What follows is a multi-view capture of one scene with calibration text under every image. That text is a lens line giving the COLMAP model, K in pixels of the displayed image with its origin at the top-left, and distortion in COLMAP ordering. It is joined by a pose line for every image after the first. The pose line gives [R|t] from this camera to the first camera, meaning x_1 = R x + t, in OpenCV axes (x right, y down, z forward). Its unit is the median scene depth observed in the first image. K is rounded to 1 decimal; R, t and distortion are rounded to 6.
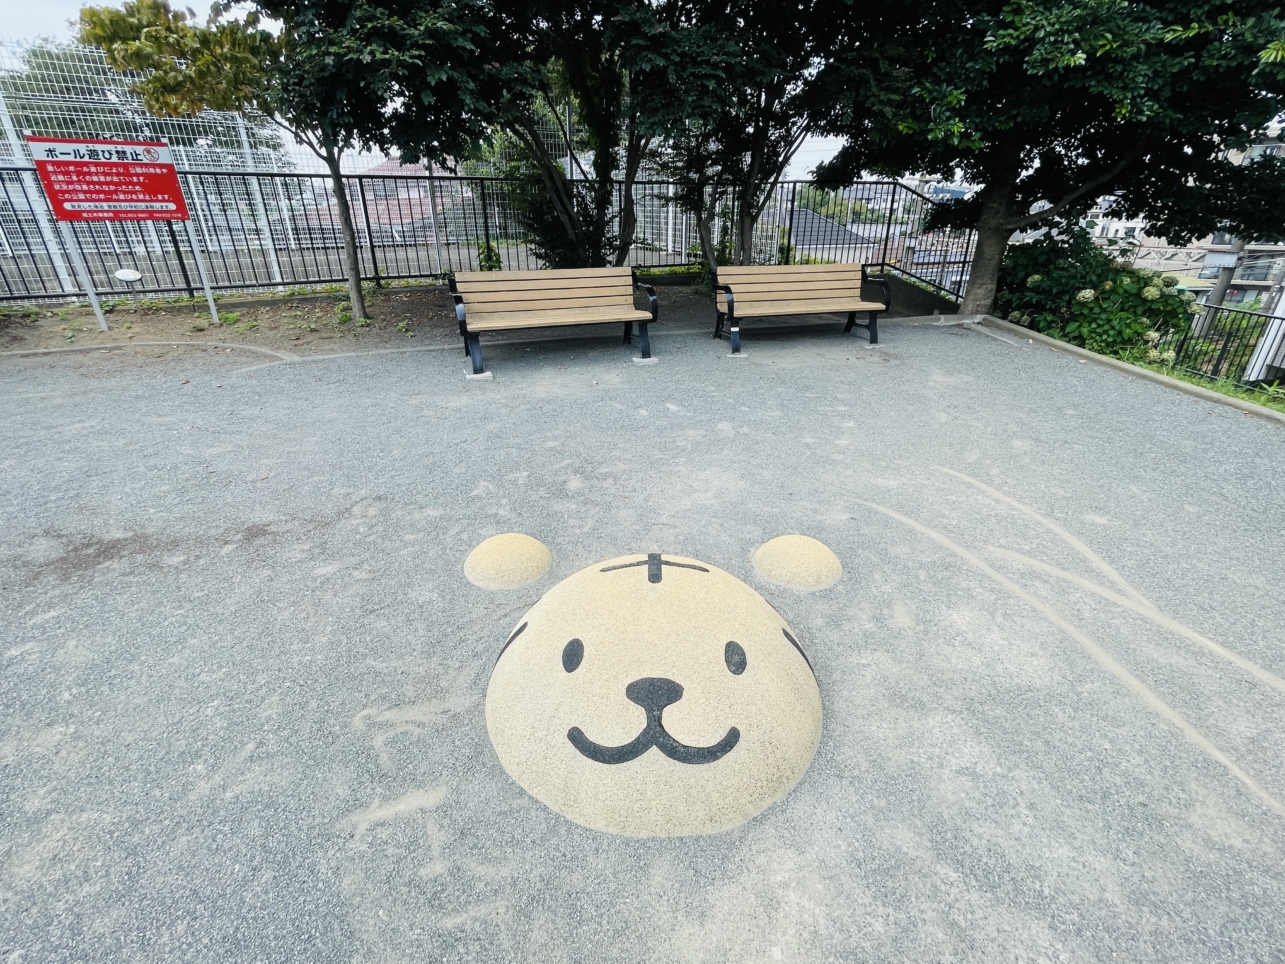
lens RADIAL K [[579.6, 0, 642.5], [0, 579.6, 482.0], [0, 0, 1]] dist [-0.000498, -0.000396]
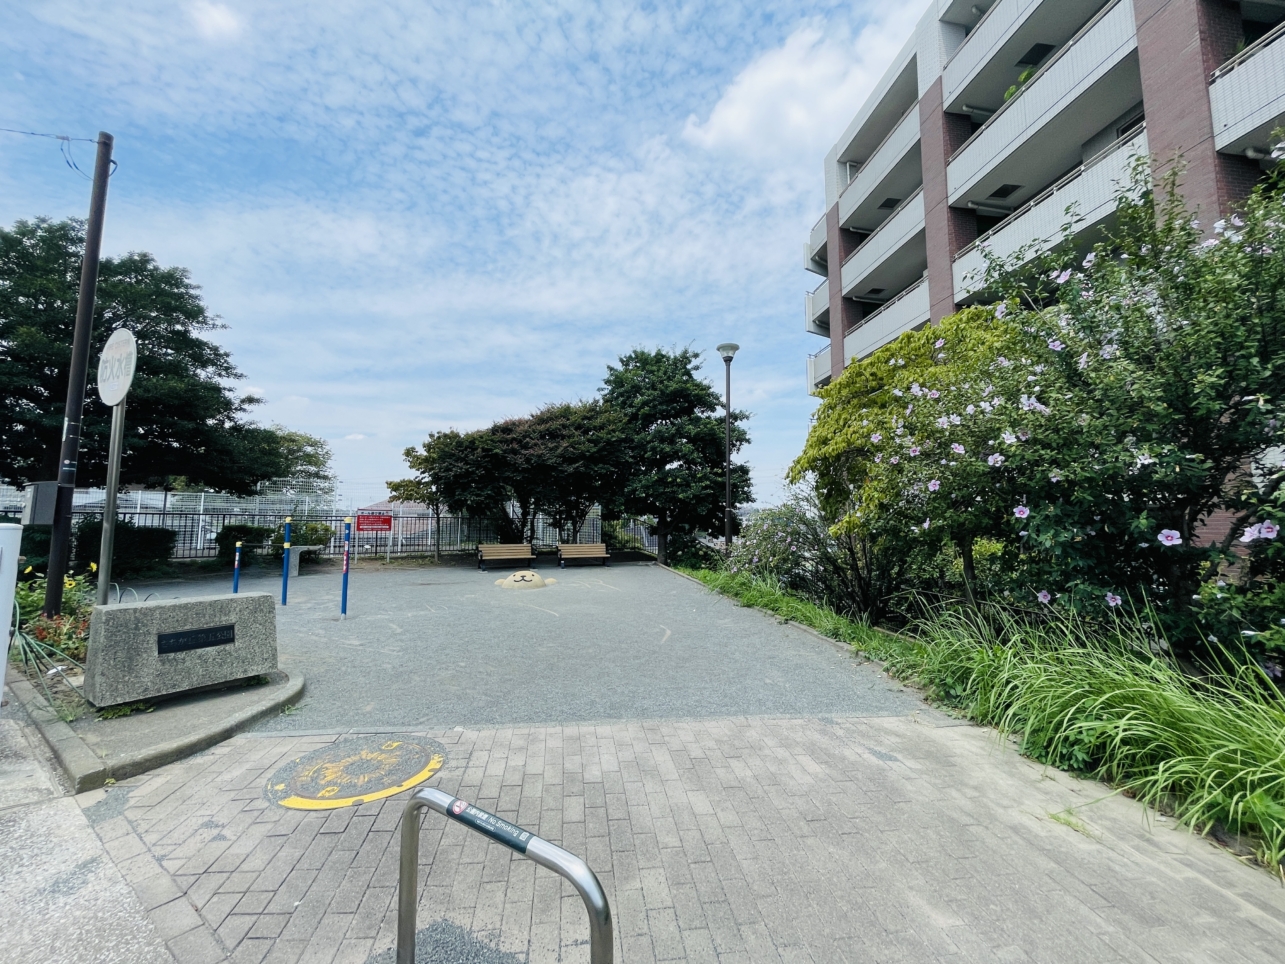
lens RADIAL K [[528.4, 0, 640.2], [0, 528.4, 472.7], [0, 0, 1]] dist [-0.001496, 0.006510]
pose [[0.989262, 0.019389, 0.144861, 0.163281], [0.057595, 0.859236, -0.508326, 0.888620], [-0.134326, 0.511211, 0.848893, -1.945179]]
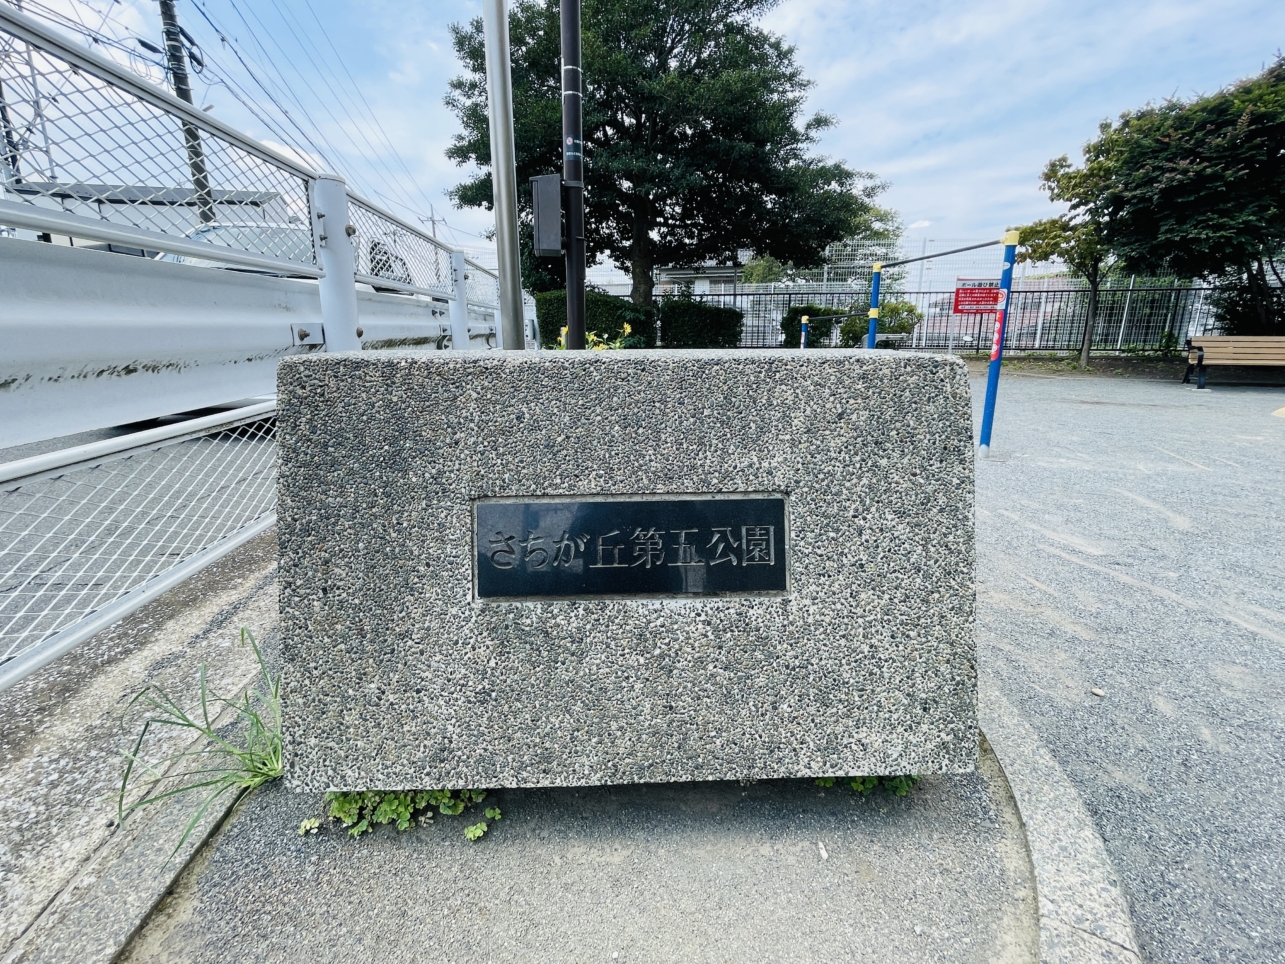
lens RADIAL K [[602.4, 0, 640.1], [0, 602.4, 478.2], [0, 0, 1]] dist [0.000740, 0.000462]
pose [[0.724395, 0.163899, -0.669618, -0.225441], [-0.293642, 0.952164, -0.084607, 0.672572], [0.623719, 0.257917, 0.737871, -1.244099]]
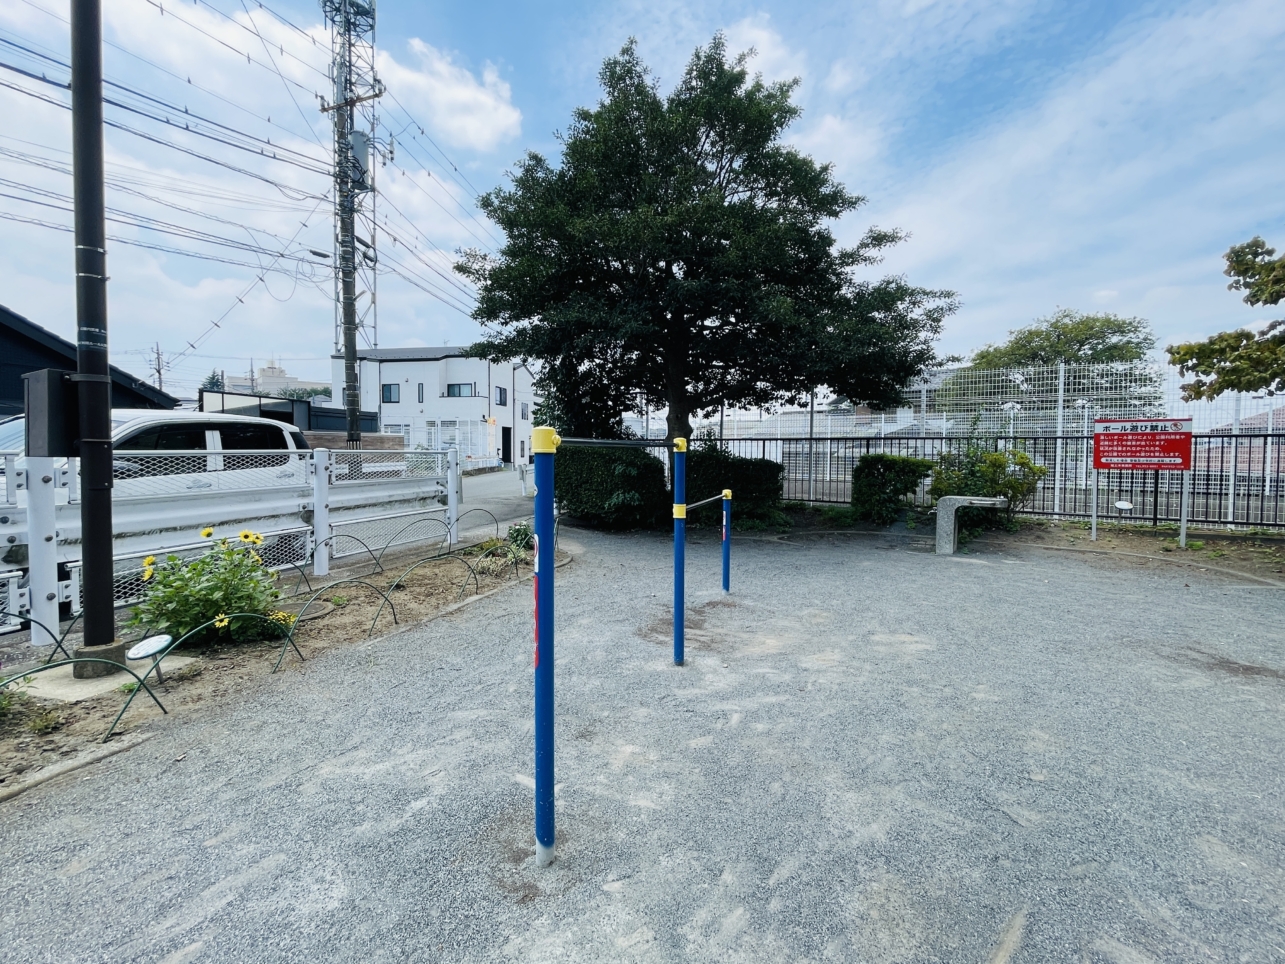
lens RADIAL K [[602.4, 0, 640.1], [0, 602.4, 478.2], [0, 0, 1]] dist [0.000740, 0.000462]
pose [[0.411209, 0.041042, -0.910617, -0.062707], [-0.389416, 0.911147, -0.134783, 0.235310], [0.824174, 0.410033, 0.390654, -0.559315]]
